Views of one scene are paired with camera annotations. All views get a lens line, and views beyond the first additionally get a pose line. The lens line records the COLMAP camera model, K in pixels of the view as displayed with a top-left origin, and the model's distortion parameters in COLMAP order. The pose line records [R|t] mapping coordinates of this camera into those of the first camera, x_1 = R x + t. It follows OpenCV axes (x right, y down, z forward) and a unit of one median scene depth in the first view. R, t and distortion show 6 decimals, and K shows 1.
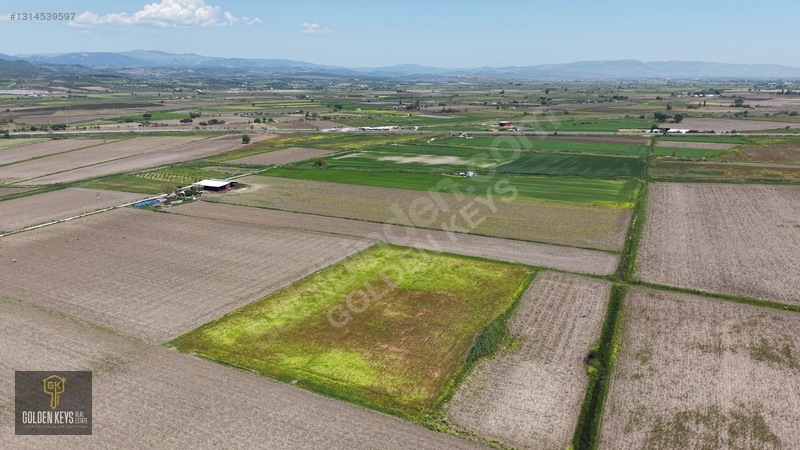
lens RADIAL K [[566.4, 0, 402.3], [0, 566.4, 229.9], [0, 0, 1]] dist [0.050351, -0.066598]
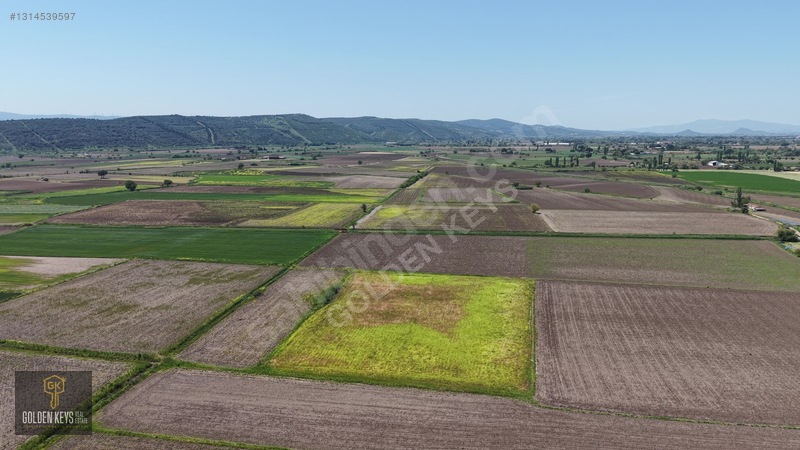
lens RADIAL K [[566.4, 0, 400.5], [0, 566.4, 221.5], [0, 0, 1]] dist [0.050351, -0.066598]
pose [[-0.959273, 0.054174, -0.277238, 0.239223], [-0.063900, 0.914383, 0.399777, -0.367099], [0.275159, 0.401210, -0.873681, 1.492183]]
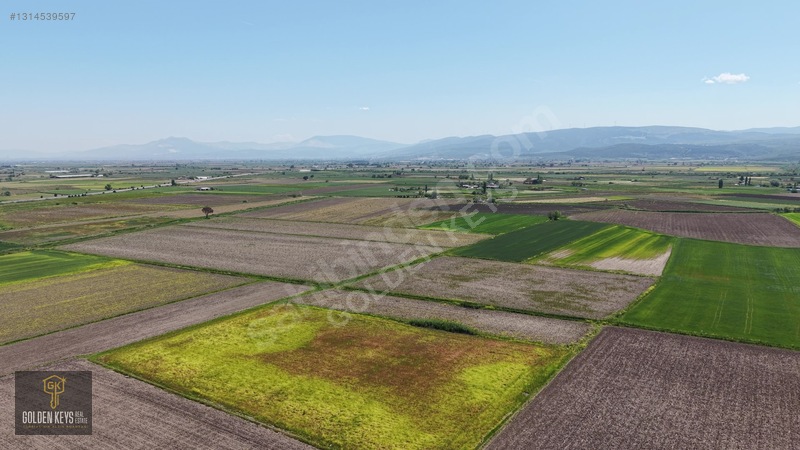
lens RADIAL K [[566.4, 0, 400.1], [0, 566.4, 221.7], [0, 0, 1]] dist [0.050351, -0.066598]
pose [[0.090398, -0.109597, 0.989857, -0.669827], [0.265394, 0.960636, 0.082125, -0.087357], [-0.959893, 0.255278, 0.115926, 0.607196]]
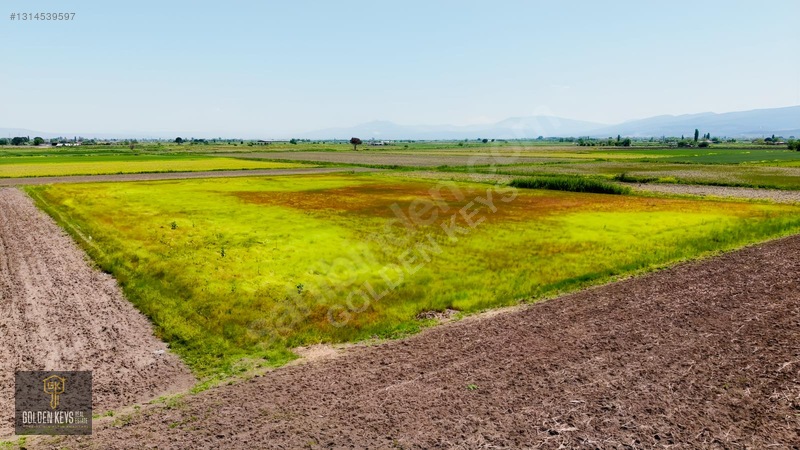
lens RADIAL K [[566.4, 0, 398.6], [0, 566.4, 223.4], [0, 0, 1]] dist [0.050351, -0.066598]
pose [[0.415386, -0.129328, 0.900405, -0.355956], [0.238036, 0.970804, 0.029626, 0.116534], [-0.877948, 0.202023, 0.434043, 0.606623]]
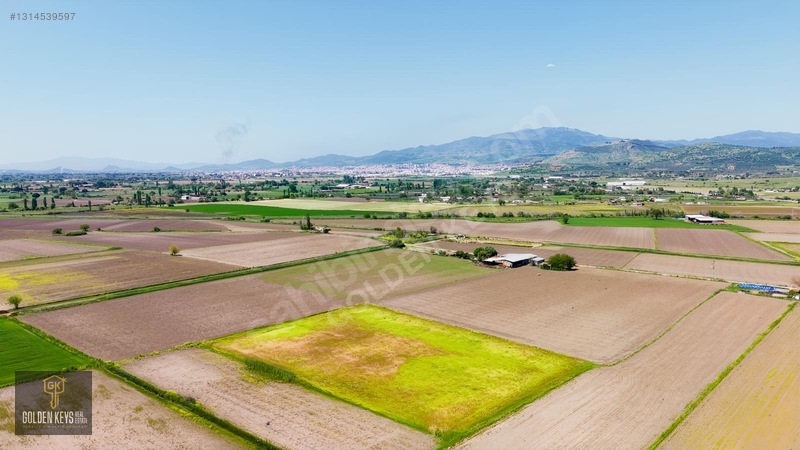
lens RADIAL K [[566.4, 0, 399.5], [0, 566.4, 225.5], [0, 0, 1]] dist [0.050351, -0.066598]
pose [[-0.273201, 0.107901, -0.955886, 0.759310], [-0.244928, 0.953138, 0.177593, -0.228940], [0.930254, 0.282642, -0.233970, 0.966326]]
